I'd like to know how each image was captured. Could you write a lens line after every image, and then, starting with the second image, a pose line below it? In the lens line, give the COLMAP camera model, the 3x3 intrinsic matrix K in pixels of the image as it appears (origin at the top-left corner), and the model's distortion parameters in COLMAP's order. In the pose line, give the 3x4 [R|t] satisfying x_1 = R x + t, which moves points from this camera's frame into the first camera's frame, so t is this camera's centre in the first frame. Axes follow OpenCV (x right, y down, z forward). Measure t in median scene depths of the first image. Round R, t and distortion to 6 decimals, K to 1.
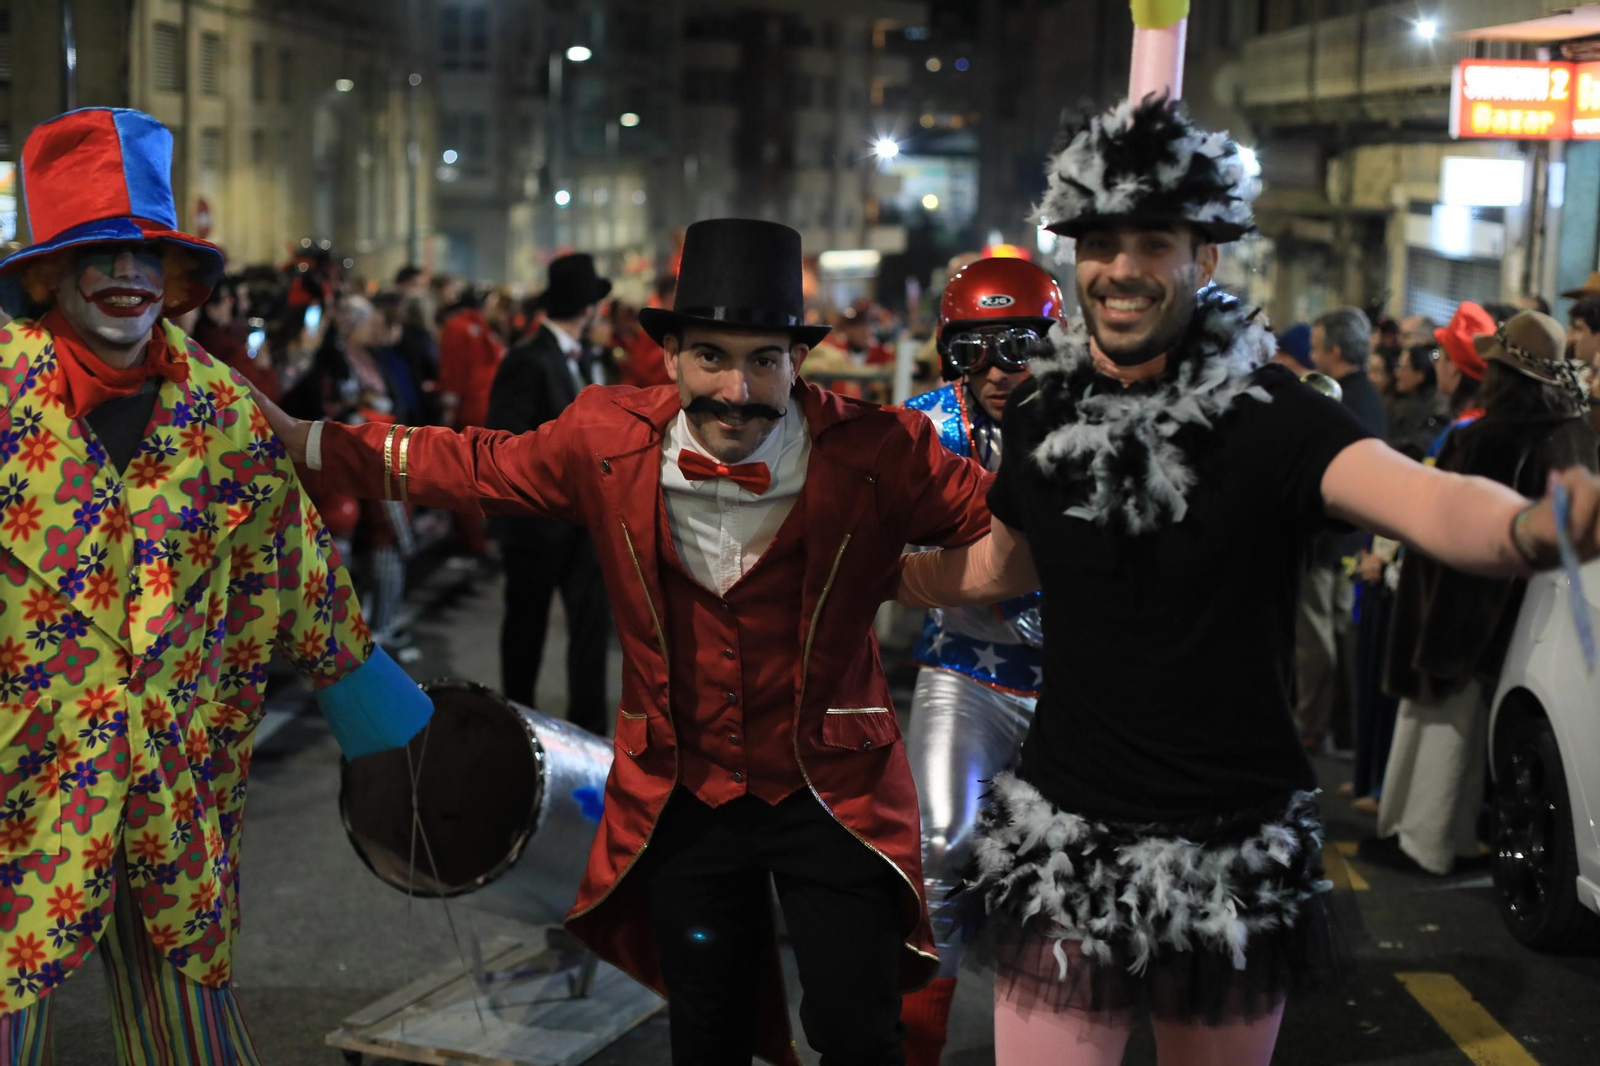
lens RADIAL K [[2378.5, 0, 799.1], [0, 2378.5, 528.5], [0, 0, 1]] dist [-0.109470, 0.000000]
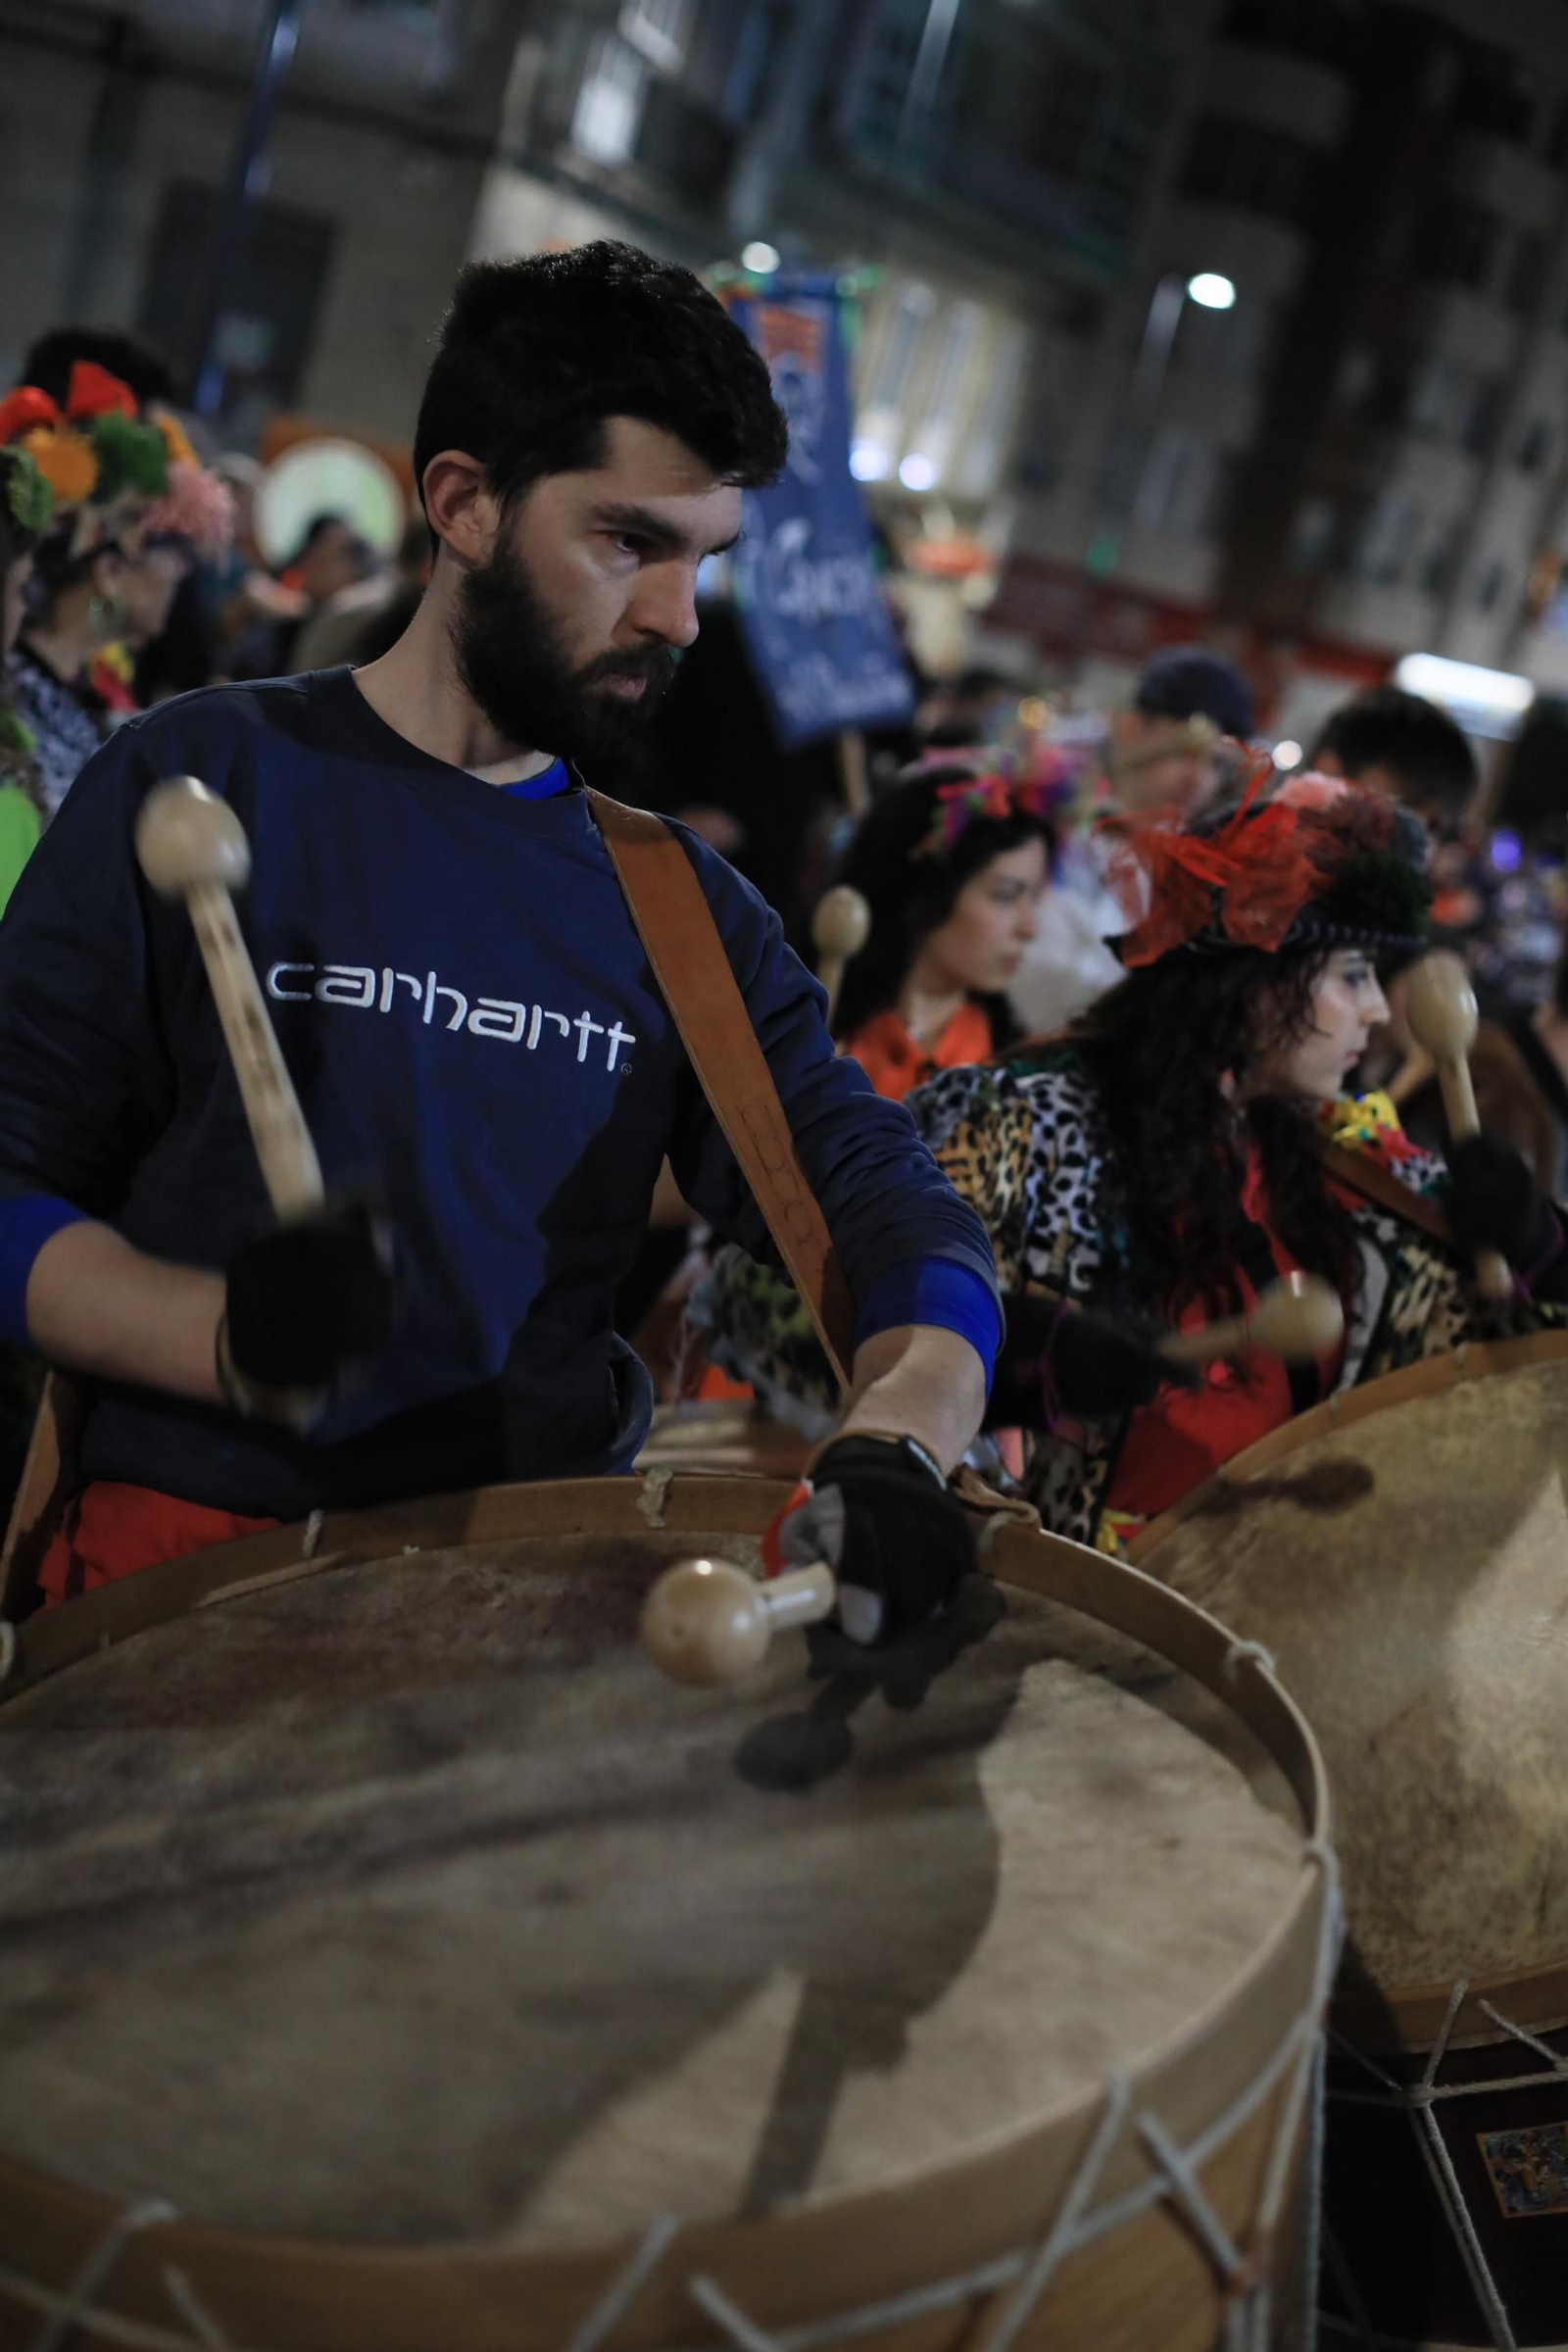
lens RADIAL K [[3496.3, 0, 784.4], [0, 3496.3, 1195.3], [0, 0, 1]] dist [-0.109470, 0.000000]
pose [[0.962595, 0.255804, -0.089303, -0.063960], [-0.250977, 0.966016, 0.061828, -0.137483], [0.102084, -0.037102, 0.994084, 1.501024]]
